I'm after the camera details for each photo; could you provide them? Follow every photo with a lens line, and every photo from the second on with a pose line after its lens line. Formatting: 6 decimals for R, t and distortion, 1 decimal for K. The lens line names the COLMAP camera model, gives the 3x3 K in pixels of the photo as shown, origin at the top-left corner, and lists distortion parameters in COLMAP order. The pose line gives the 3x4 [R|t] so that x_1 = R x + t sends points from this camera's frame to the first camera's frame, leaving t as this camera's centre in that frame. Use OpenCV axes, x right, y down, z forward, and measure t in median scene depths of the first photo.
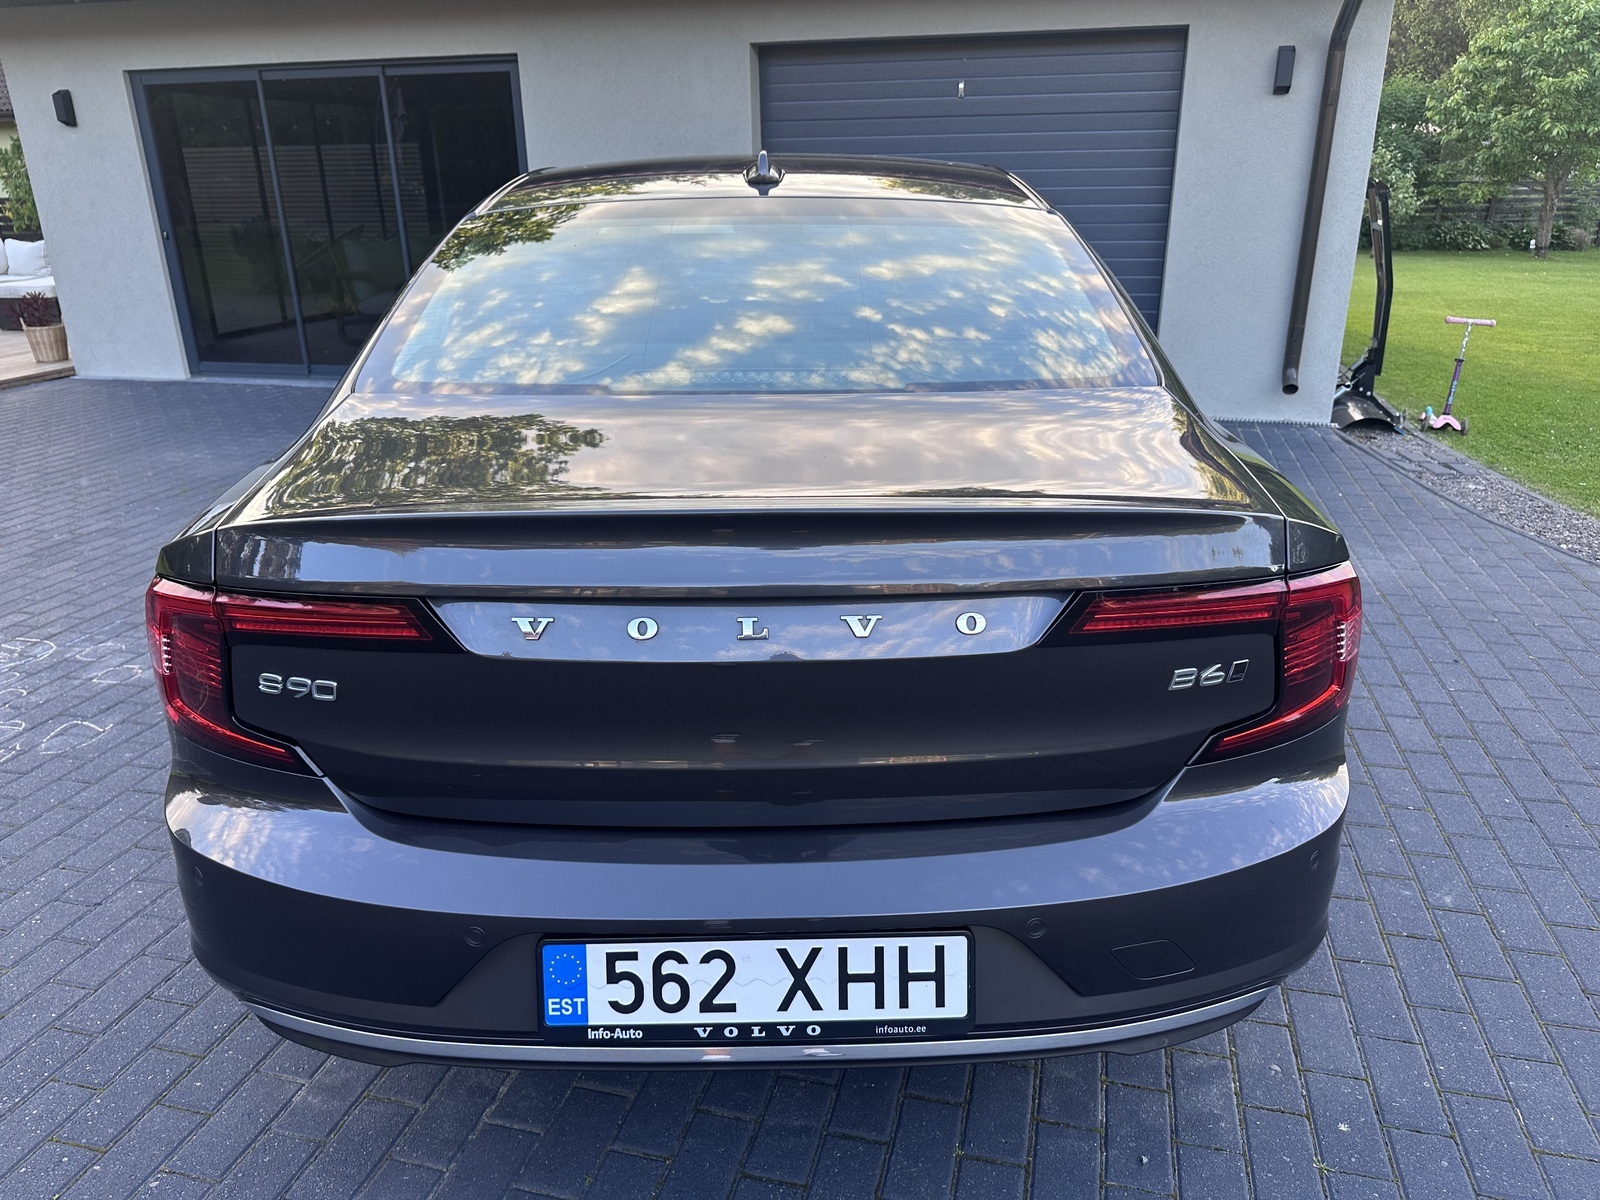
lens RADIAL K [[1145.6, 0, 793.1], [0, 1145.6, 605.5], [0, 0, 1]] dist [0.005182, -0.007123]
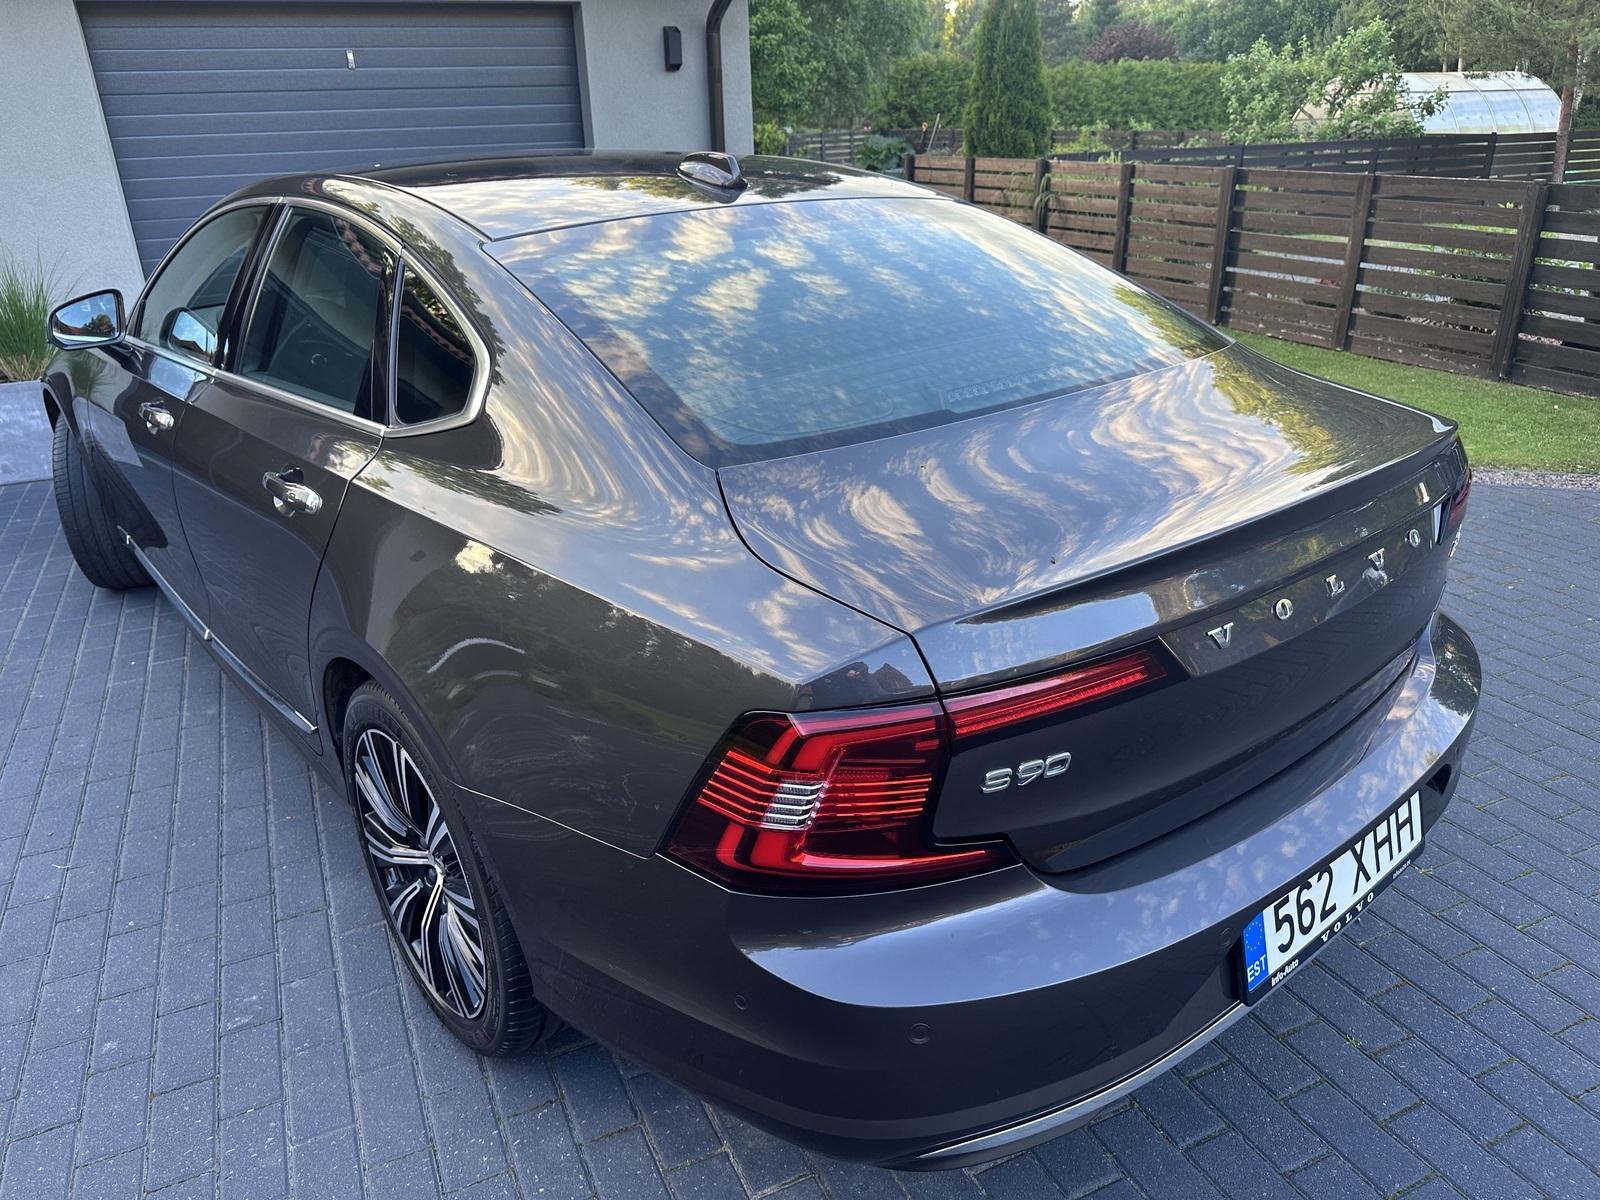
lens RADIAL K [[1145.6, 0, 793.1], [0, 1145.6, 605.5], [0, 0, 1]] dist [0.005182, -0.007123]
pose [[0.779365, -0.255967, 0.571901, -0.308892], [0.239514, 0.965137, 0.105569, -0.058002], [-0.578985, 0.054701, 0.813501, 0.101171]]
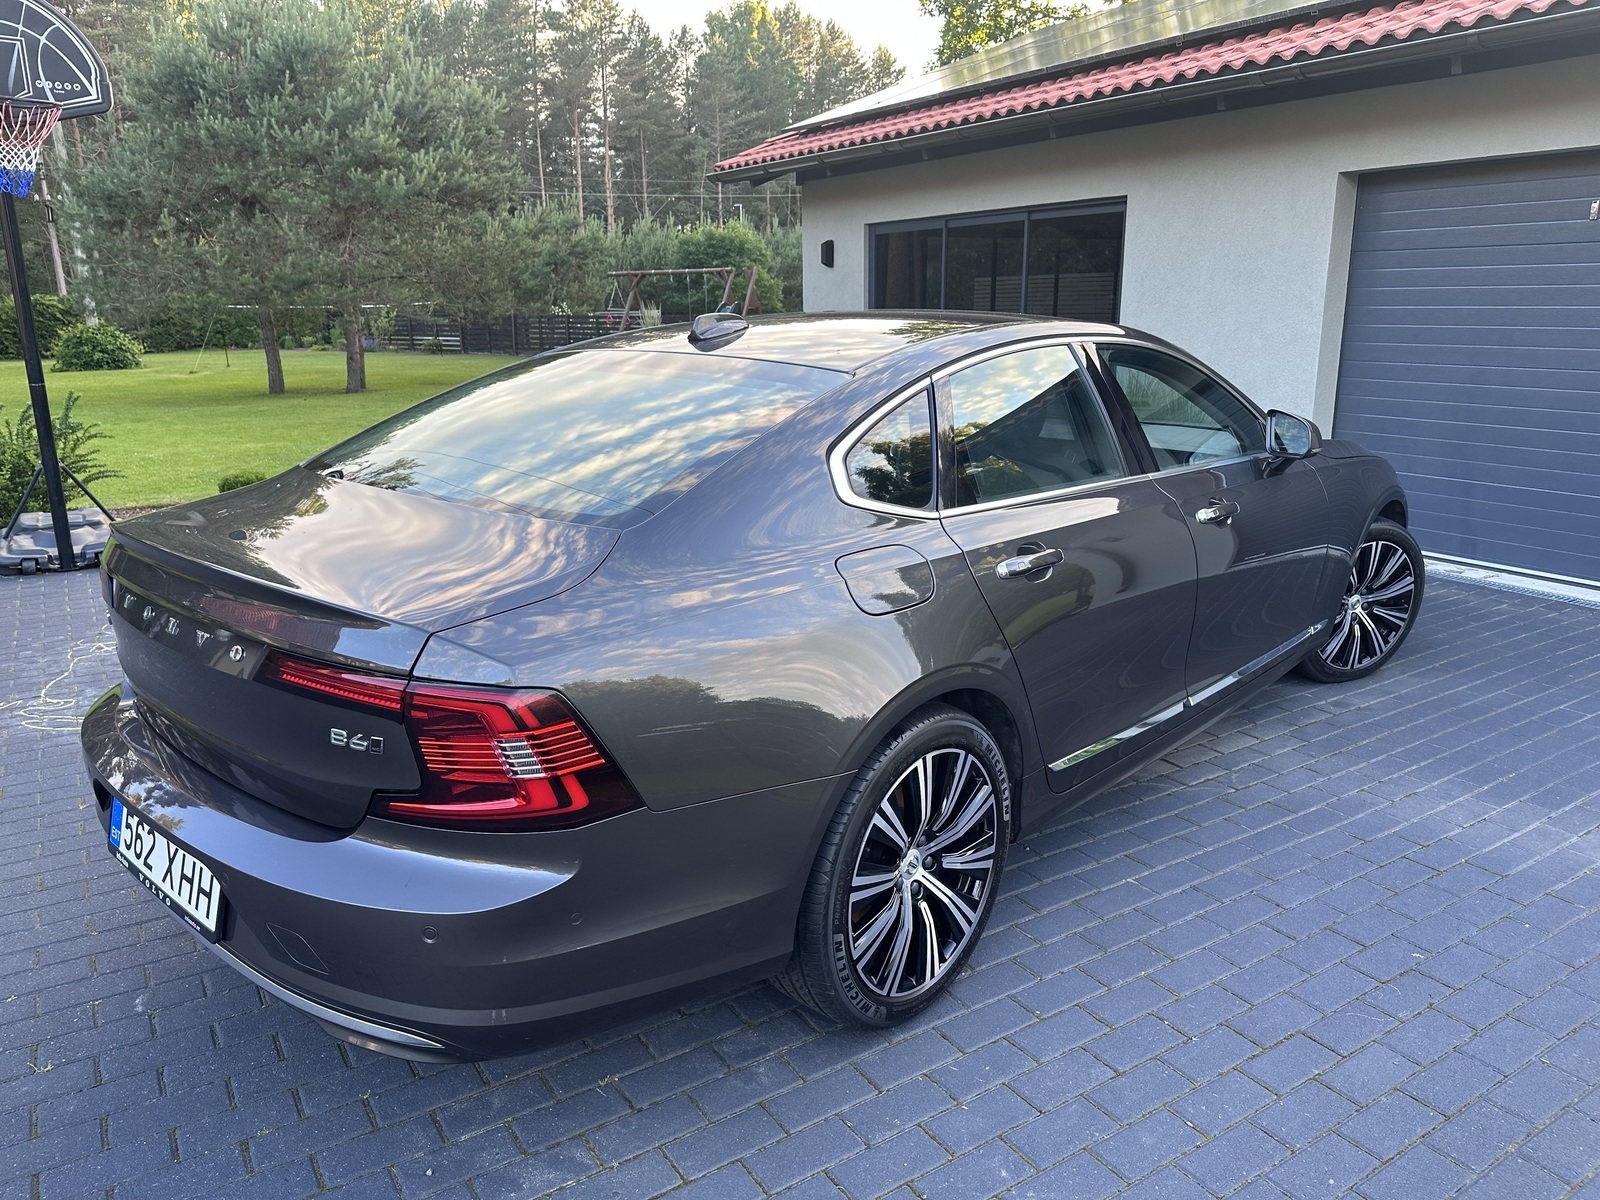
lens RADIAL K [[1145.6, 0, 793.1], [0, 1145.6, 605.5], [0, 0, 1]] dist [0.005182, -0.007123]
pose [[0.729891, 0.178526, -0.659839, 0.445696], [-0.237649, 0.971351, -0.000071, -0.058571], [0.640923, 0.156862, 0.751407, 0.095715]]
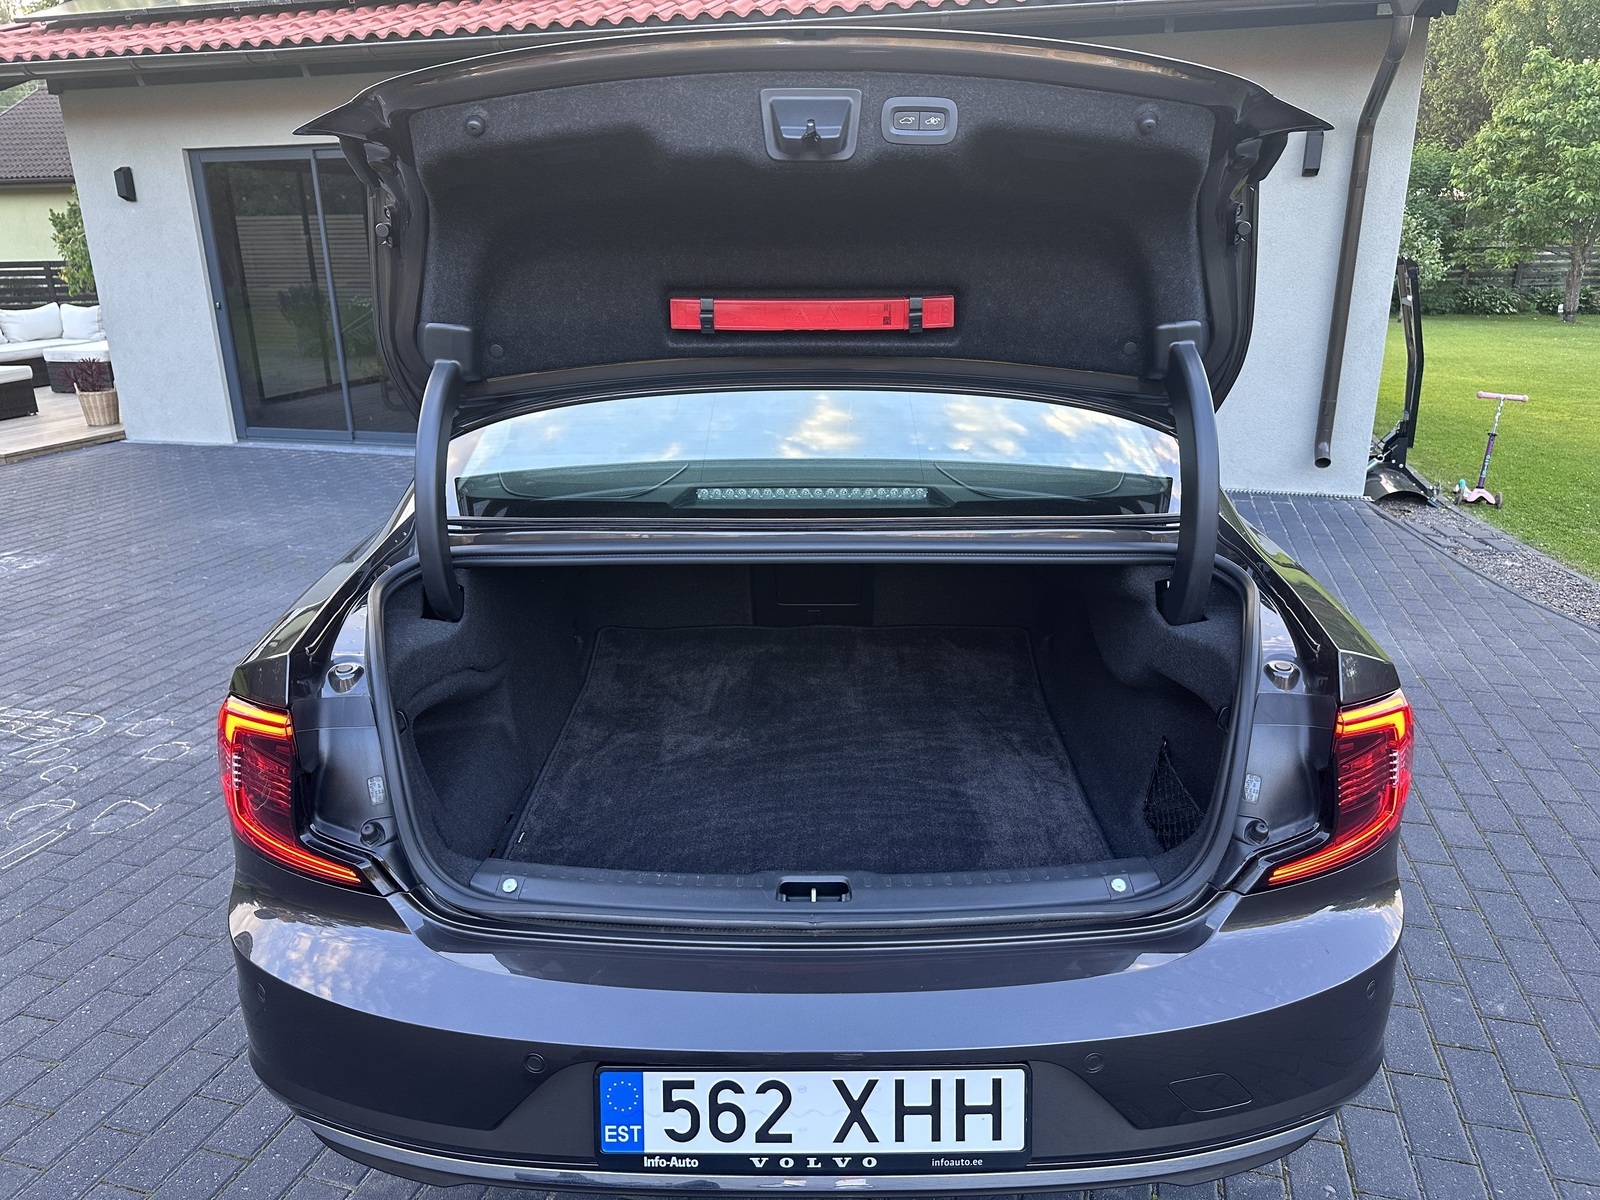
lens RADIAL K [[1143.7, 0, 800.0], [0, 1143.7, 600.0], [0, 0, 1]] dist [0.006842, -0.008617]
pose [[0.999814, 0.007351, -0.017834, -0.008180], [-0.008236, 0.998710, -0.050096, -0.019491], [0.017443, 0.050234, 0.998585, -0.006119]]
